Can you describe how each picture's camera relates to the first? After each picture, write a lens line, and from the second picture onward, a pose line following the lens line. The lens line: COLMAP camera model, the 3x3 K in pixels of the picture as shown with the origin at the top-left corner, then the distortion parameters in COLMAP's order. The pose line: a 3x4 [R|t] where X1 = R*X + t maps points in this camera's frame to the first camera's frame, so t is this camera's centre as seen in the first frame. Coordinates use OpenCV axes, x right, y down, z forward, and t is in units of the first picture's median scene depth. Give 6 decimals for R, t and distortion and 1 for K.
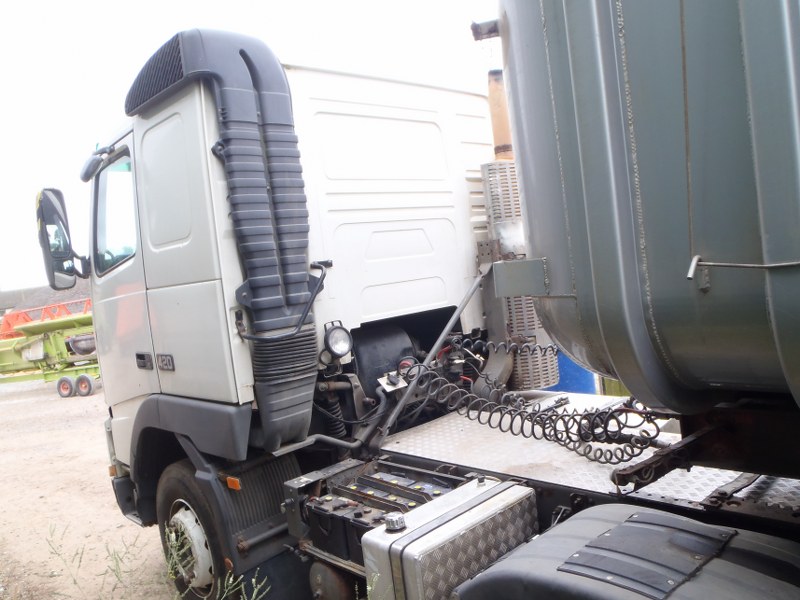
lens RADIAL K [[634.0, 0, 399.1], [0, 634.0, 296.1], [0, 0, 1]] dist [-0.037554, -0.036011]
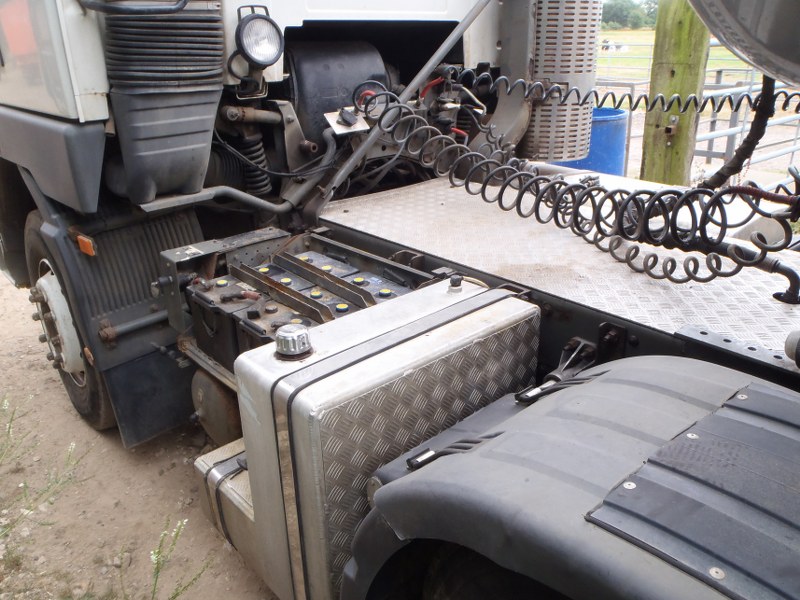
lens RADIAL K [[634.0, 0, 399.1], [0, 634.0, 296.1], [0, 0, 1]] dist [-0.037554, -0.036011]
pose [[0.994359, 0.103766, 0.021982, 0.056116], [-0.105068, 0.935189, 0.338204, 0.090528], [0.014537, -0.338605, 0.940816, 0.370585]]
